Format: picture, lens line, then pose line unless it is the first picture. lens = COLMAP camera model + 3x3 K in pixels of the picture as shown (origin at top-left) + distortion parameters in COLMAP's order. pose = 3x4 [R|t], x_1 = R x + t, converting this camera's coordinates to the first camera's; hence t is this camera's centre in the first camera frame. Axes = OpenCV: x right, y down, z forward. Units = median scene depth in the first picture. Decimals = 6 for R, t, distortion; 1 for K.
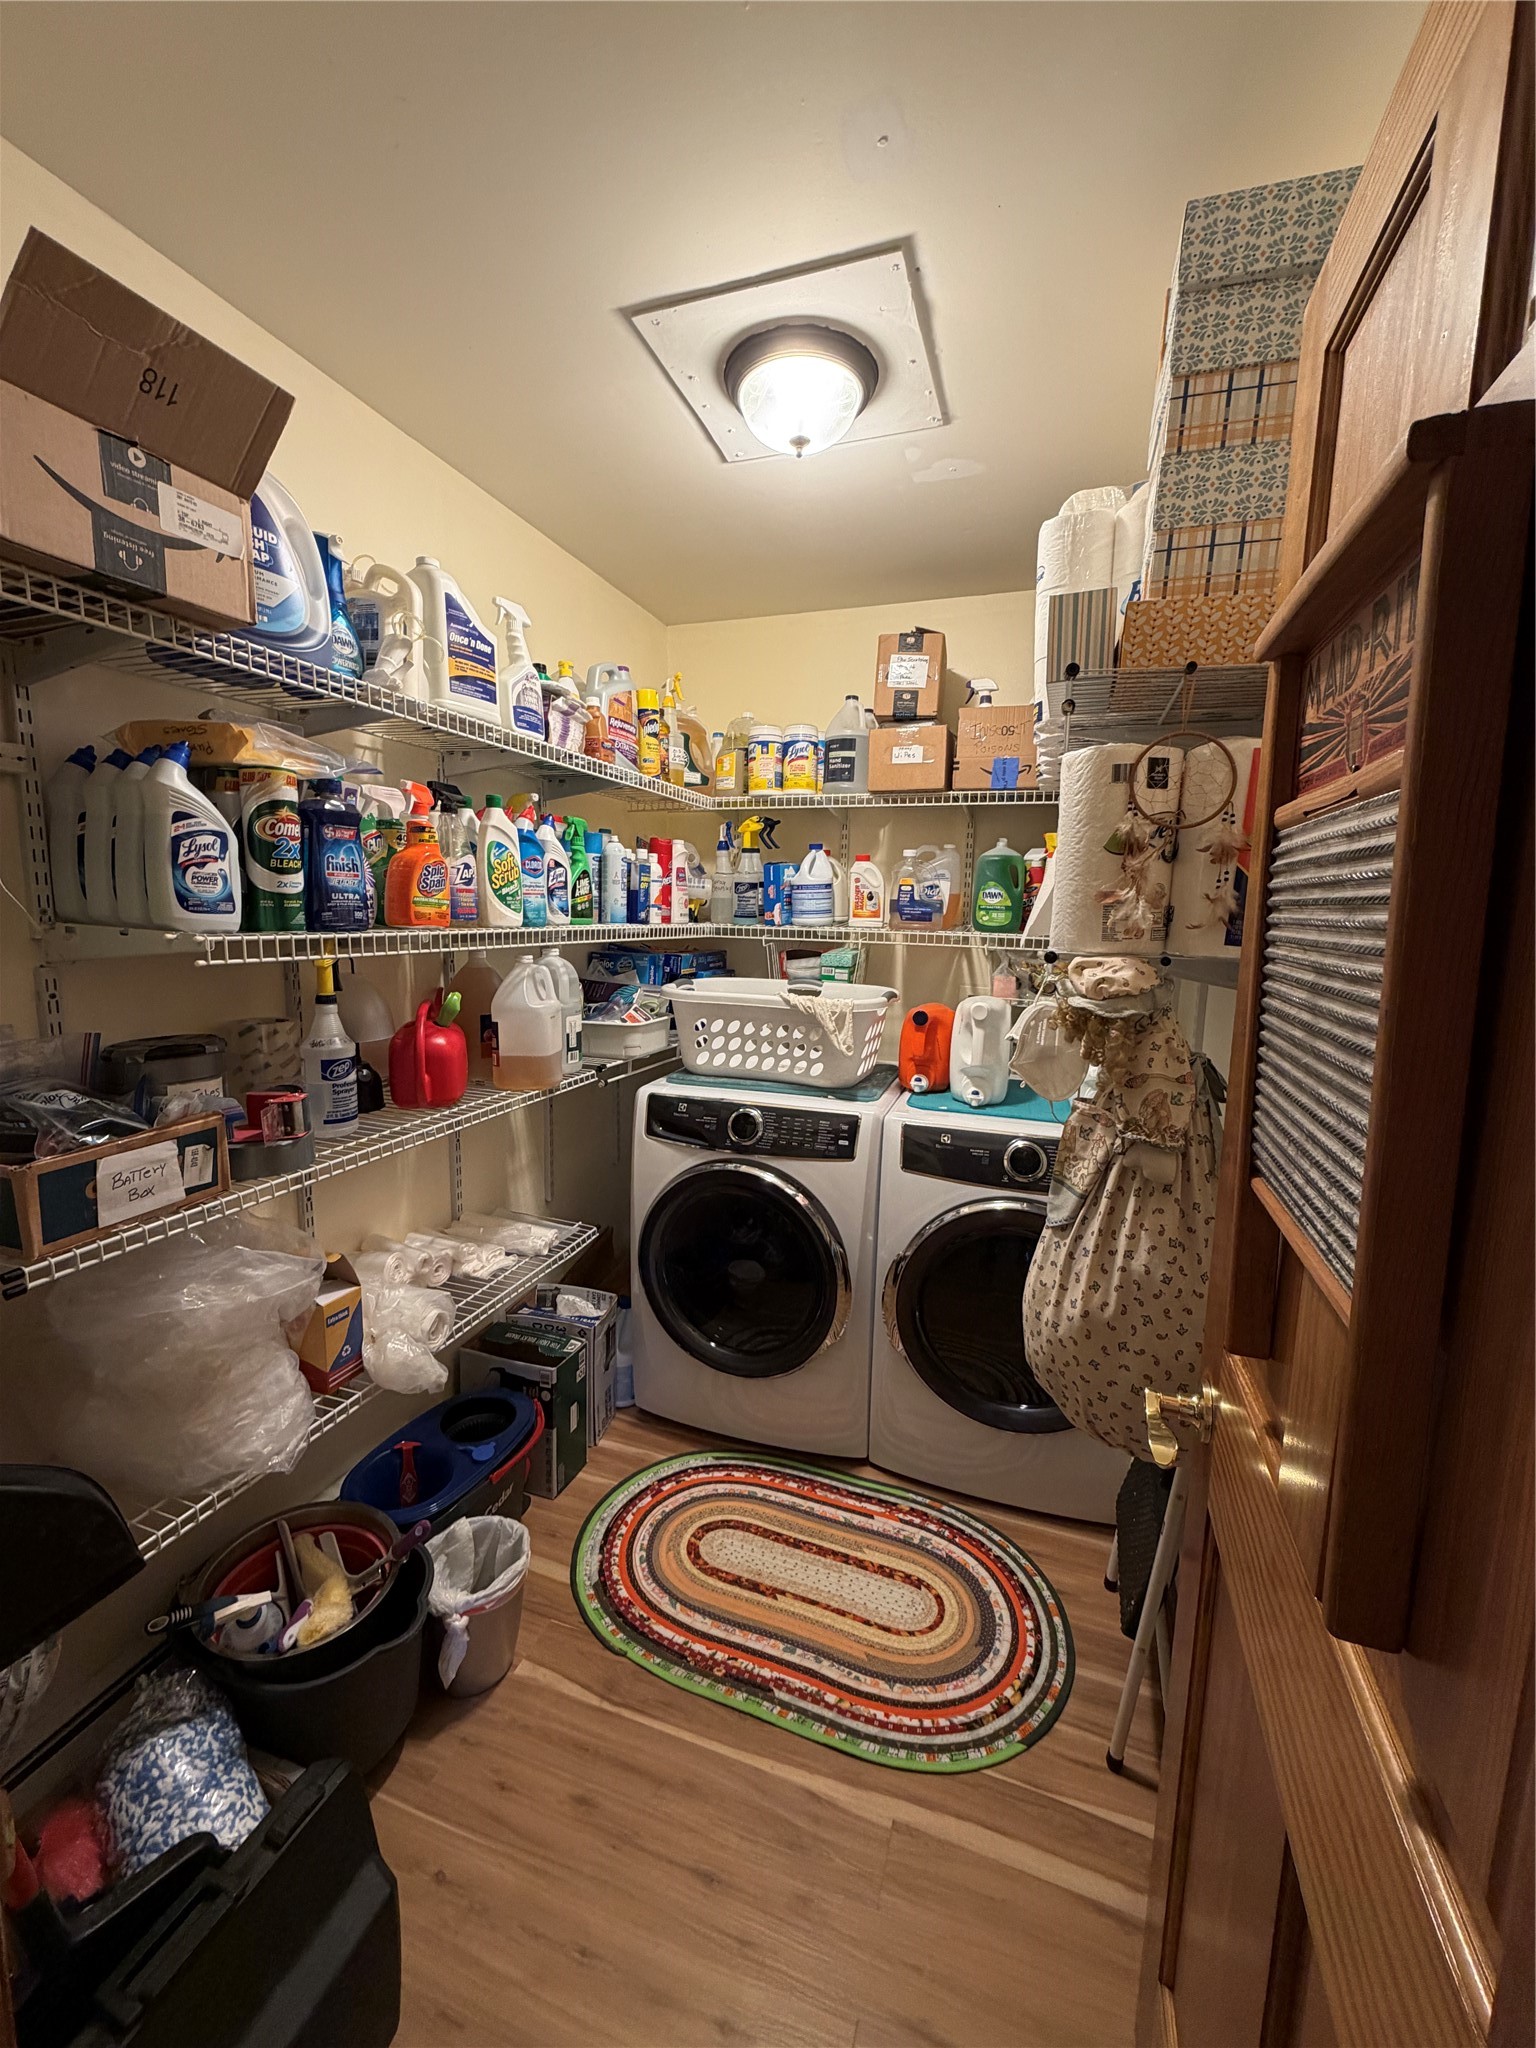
lens RADIAL K [[811.9, 0, 766.2], [0, 811.9, 1017.8], [0, 0, 1]] dist [-0.001046, 0.000154]
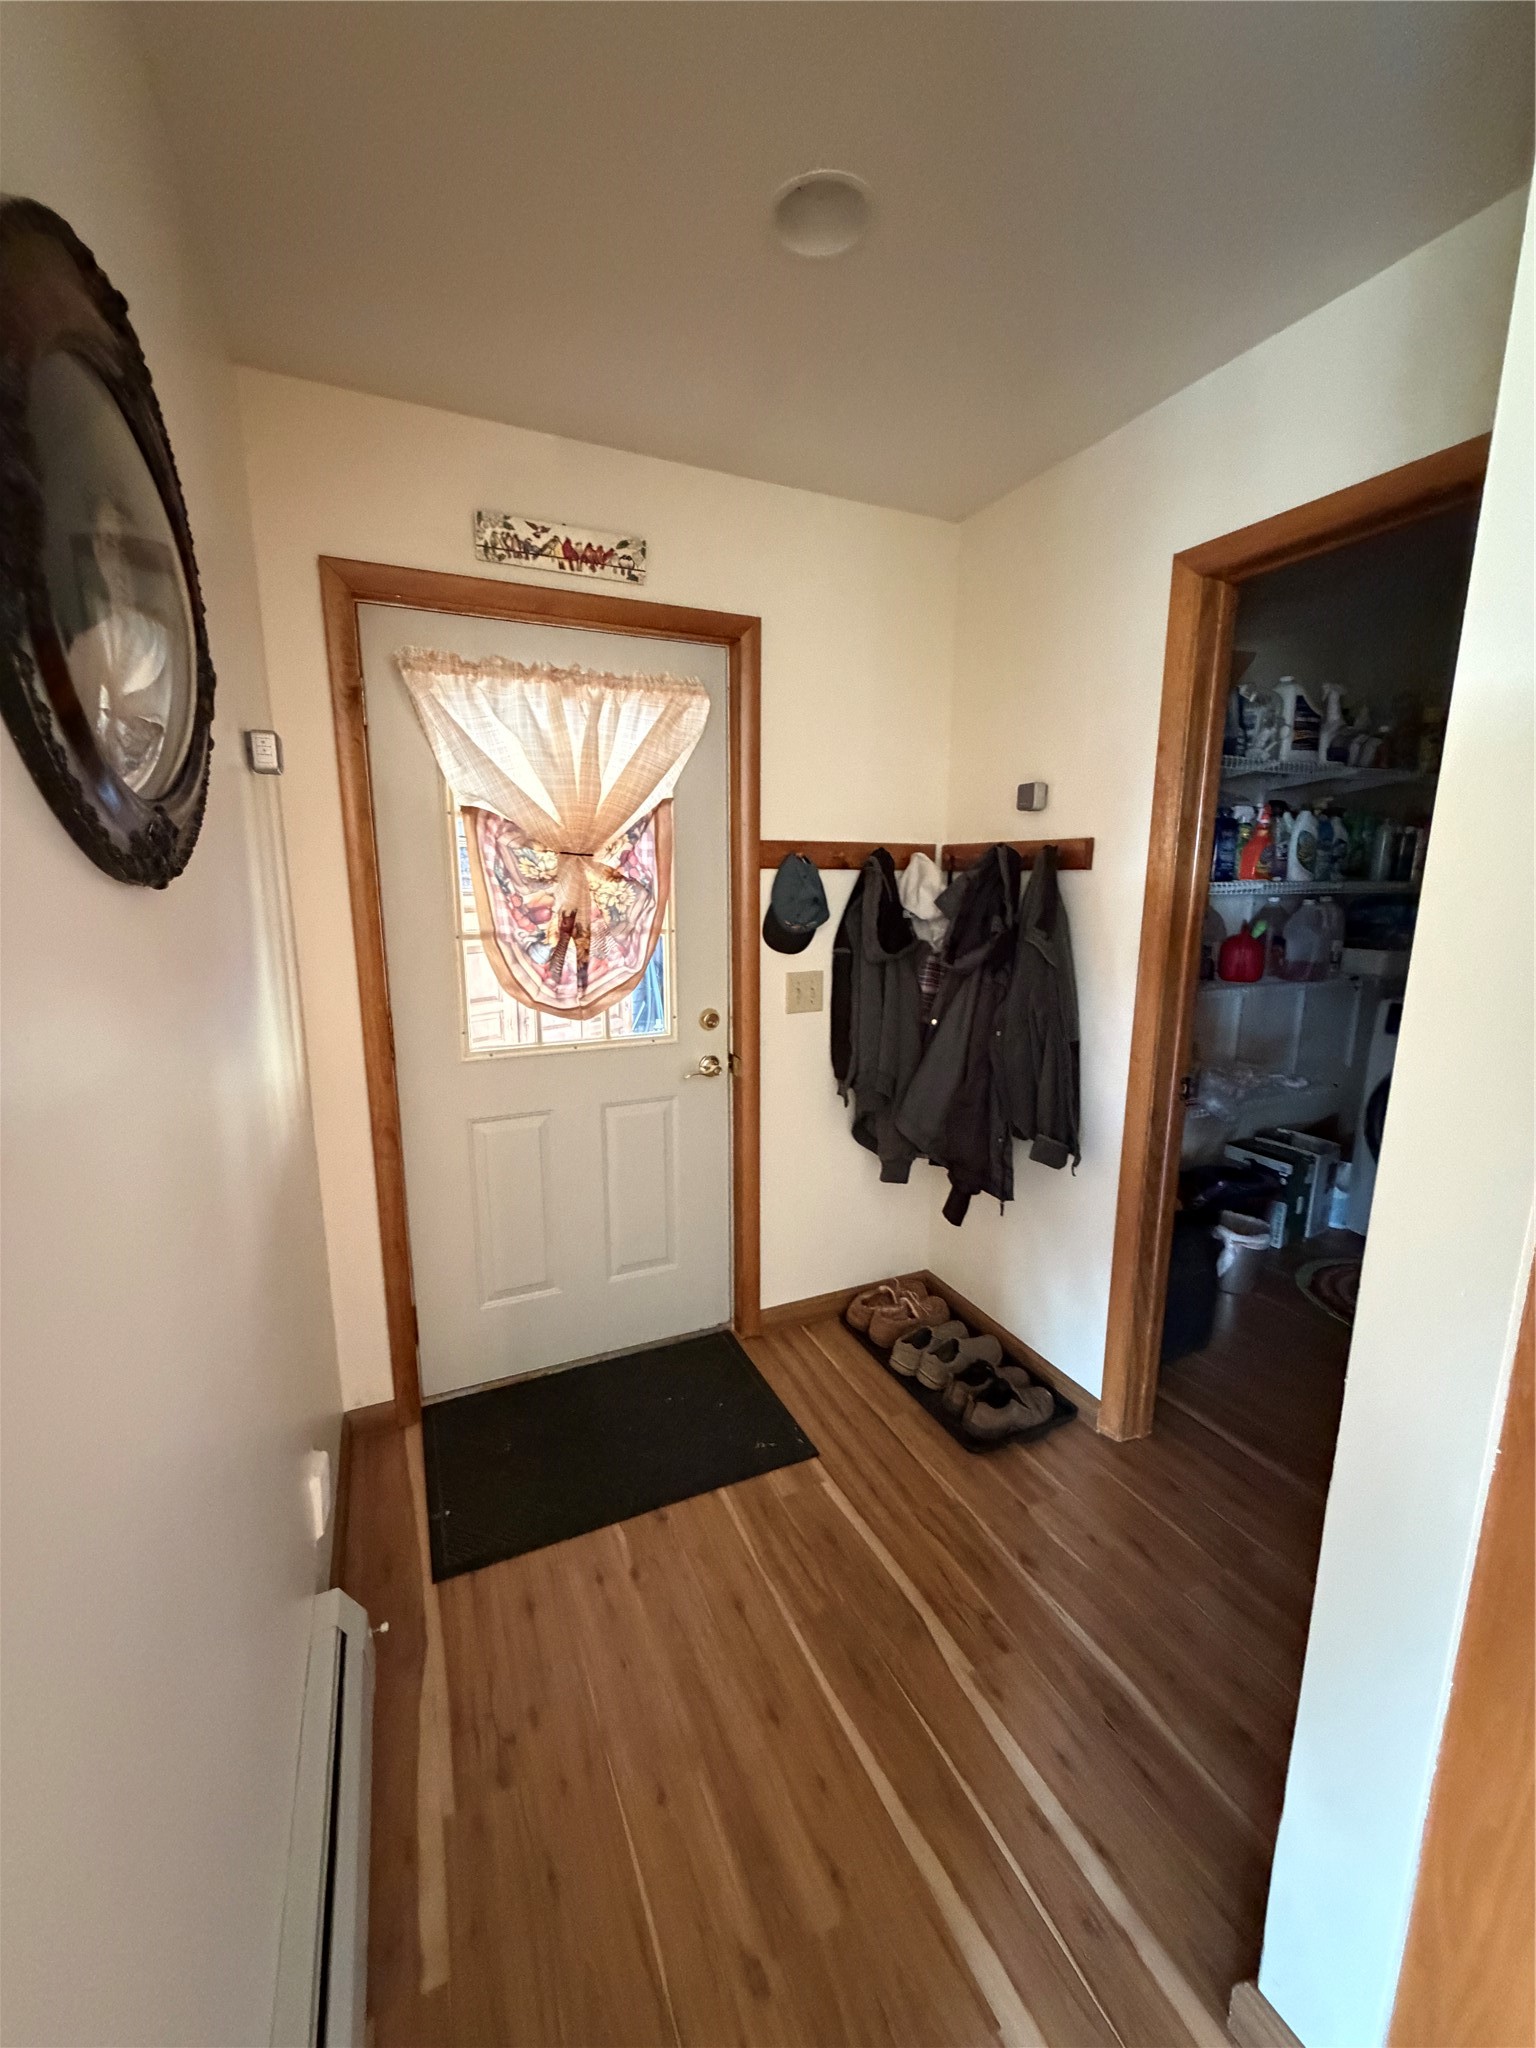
lens RADIAL K [[811.9, 0, 770.1], [0, 811.9, 1021.9], [0, 0, 1]] dist [-0.001046, 0.000154]
pose [[0.697480, 0.117367, -0.706928, 0.119182], [-0.081559, 0.993088, 0.084408, 0.112447], [0.711948, -0.001216, 0.702231, -0.867718]]
